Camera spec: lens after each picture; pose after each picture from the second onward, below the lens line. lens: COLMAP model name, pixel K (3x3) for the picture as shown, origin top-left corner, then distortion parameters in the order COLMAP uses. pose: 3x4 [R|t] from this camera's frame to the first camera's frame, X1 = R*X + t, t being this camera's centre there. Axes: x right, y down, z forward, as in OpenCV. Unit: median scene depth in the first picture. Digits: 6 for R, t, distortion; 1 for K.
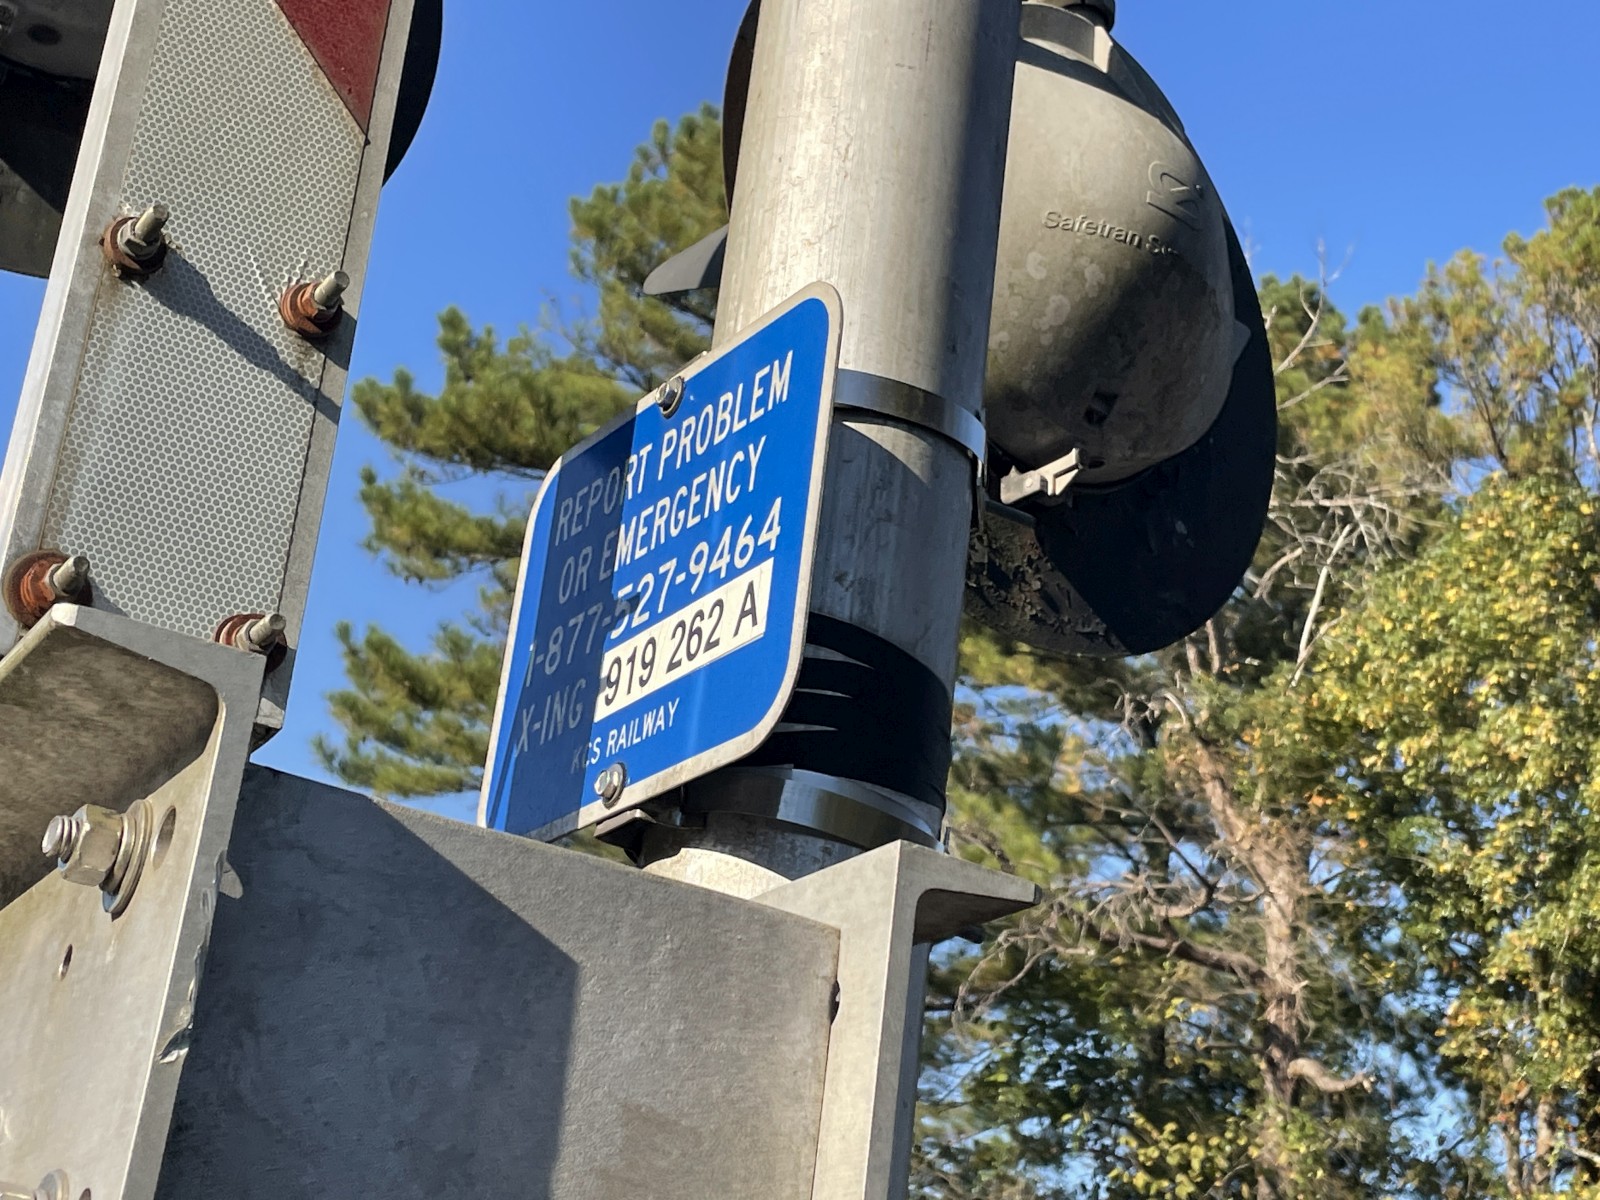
lens RADIAL K [[2608.1, 0, 806.0], [0, 2608.1, 559.7], [0, 0, 1]] dist [0.112376, -0.166193]
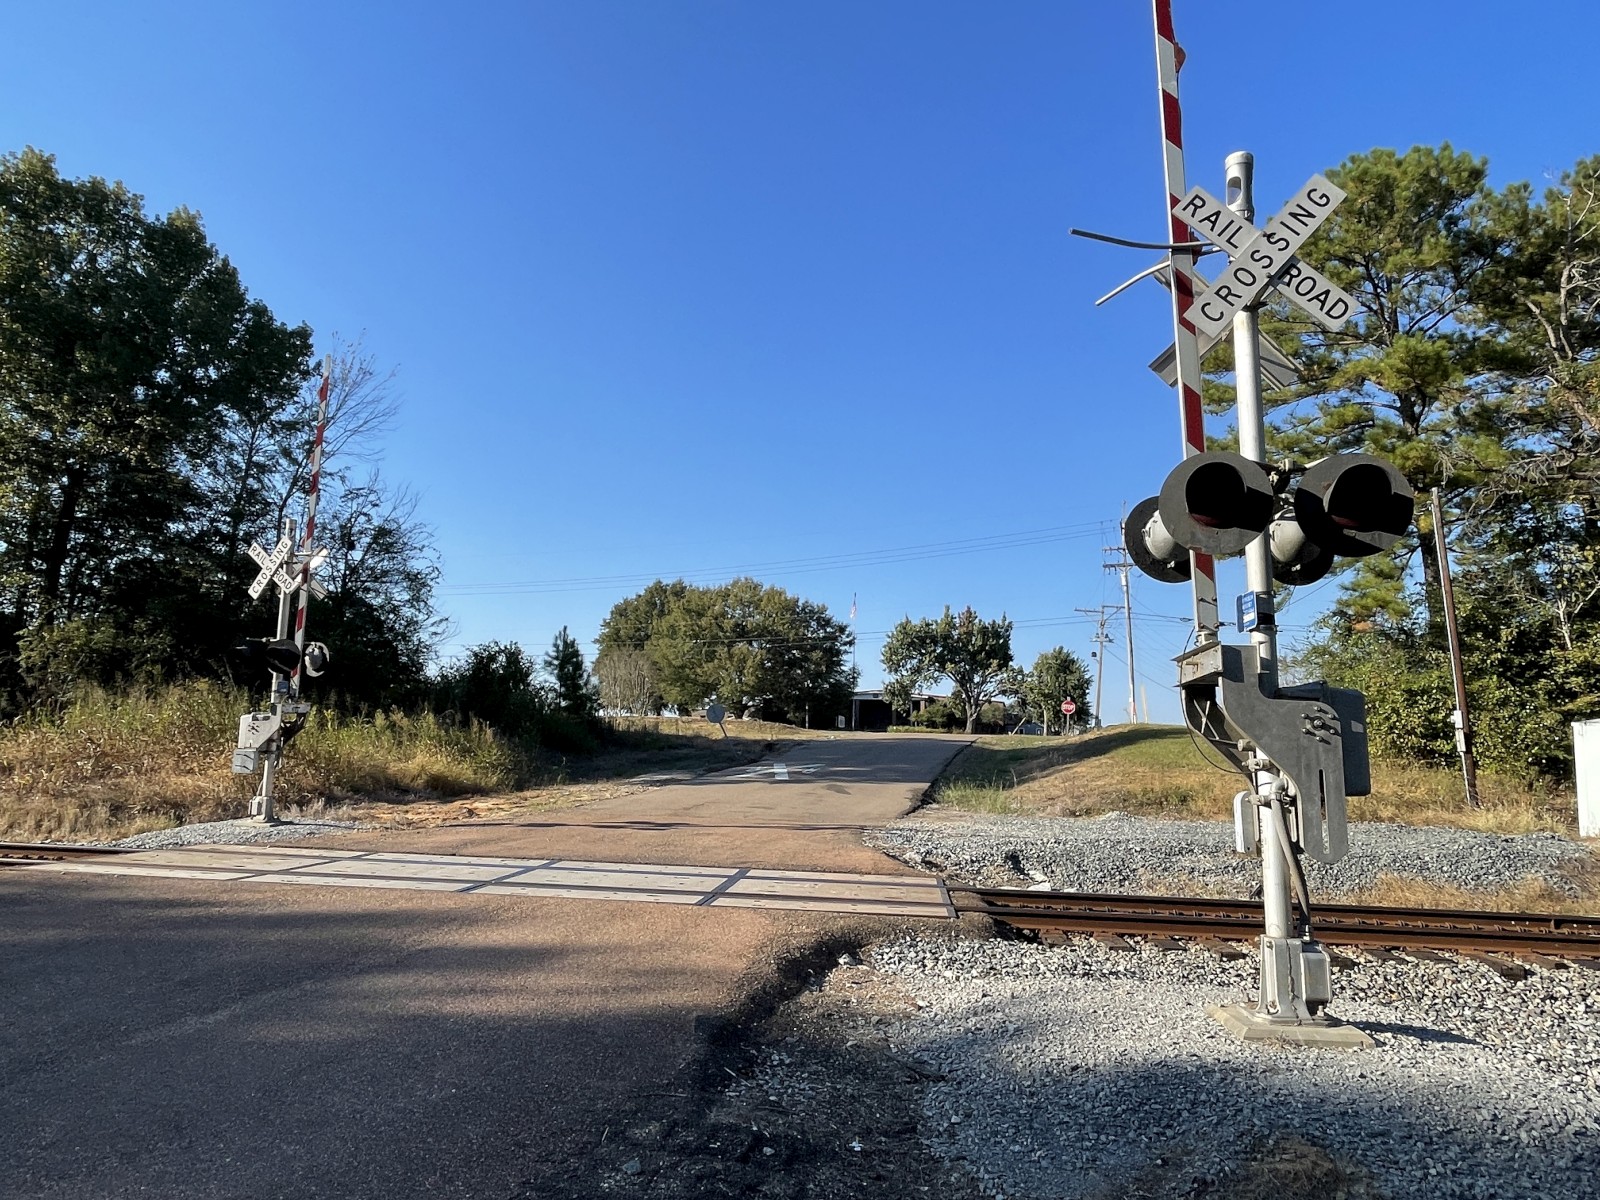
lens RADIAL K [[988.8, 0, 808.0], [0, 988.8, 595.6], [0, 0, 1]] dist [-0.001337, -0.003151]
pose [[0.818185, -0.193741, -0.541330, 0.034815], [0.291876, 0.951136, 0.100742, -0.049959], [0.495360, -0.240427, 0.834753, -0.172917]]
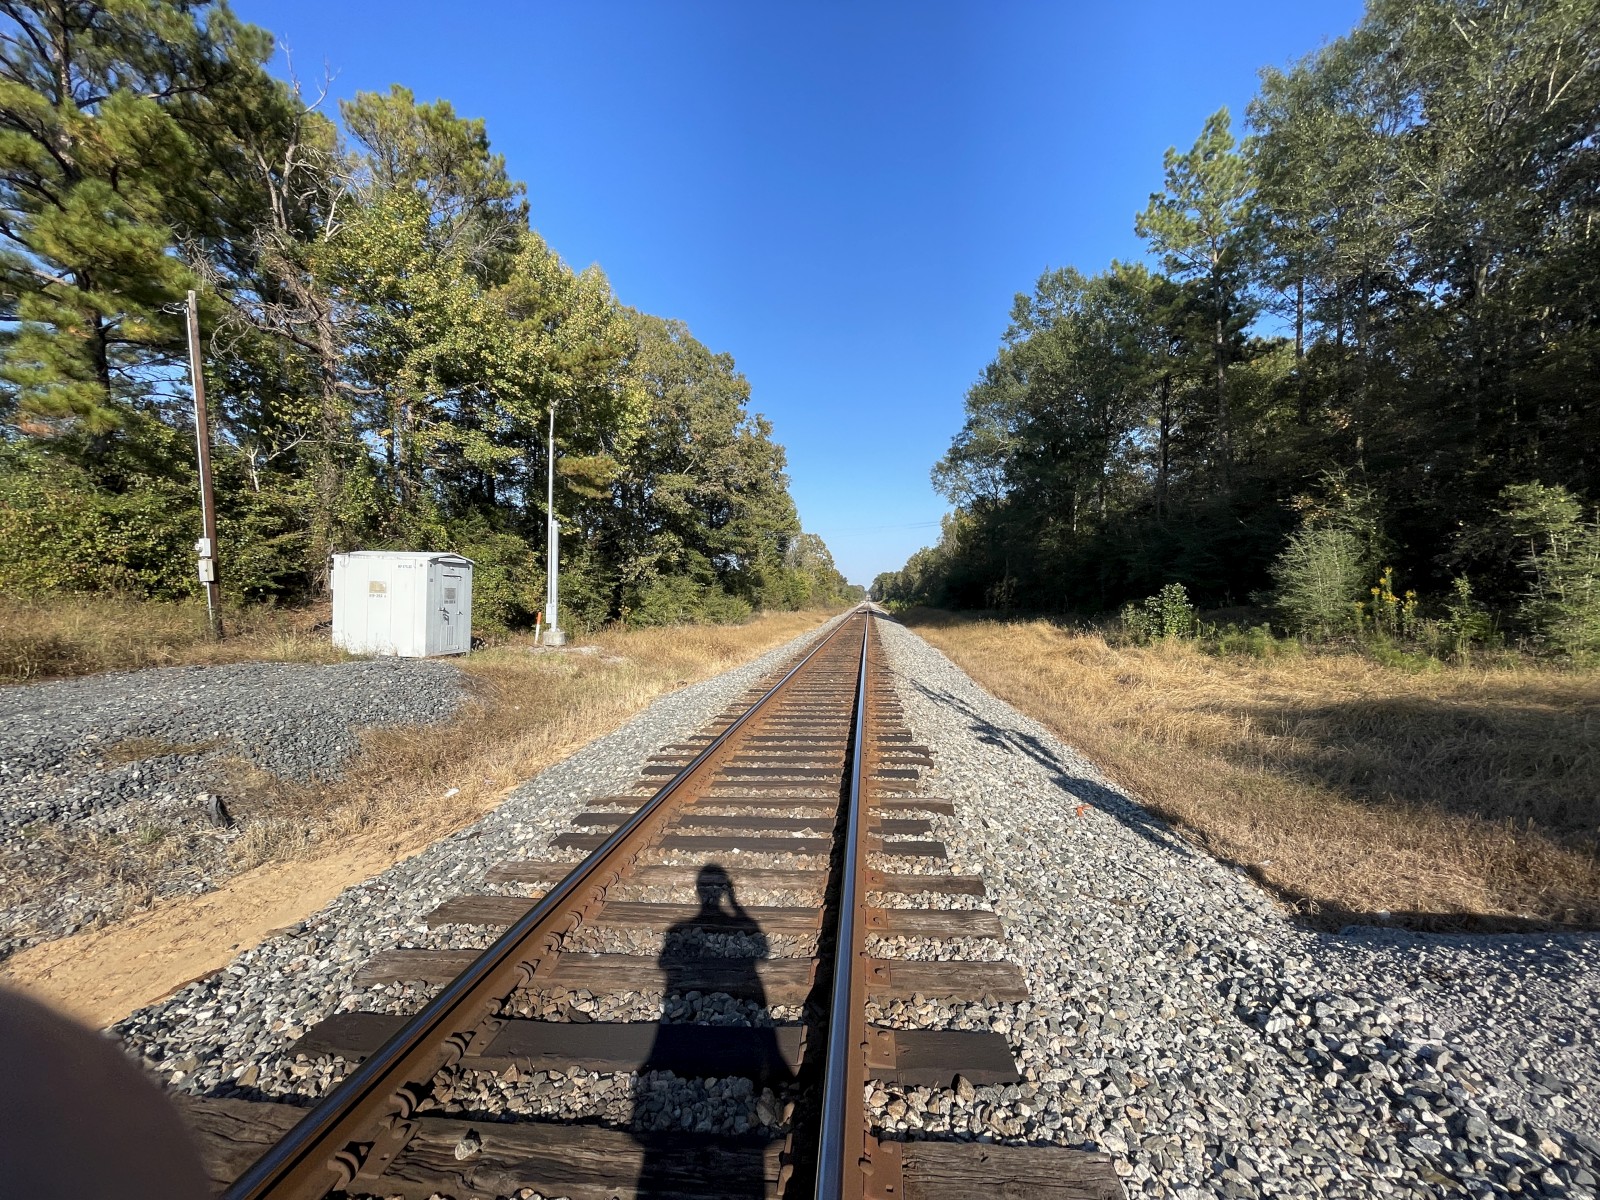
lens RADIAL K [[647.0, 0, 806.0], [0, 647.0, 599.6], [0, 0, 1]] dist [-0.002567, 0.000060]
pose [[0.567557, -0.138740, 0.811560, -0.139654], [-0.237105, 0.916399, 0.322480, 0.054497], [-0.788454, -0.375451, 0.487213, 0.132787]]
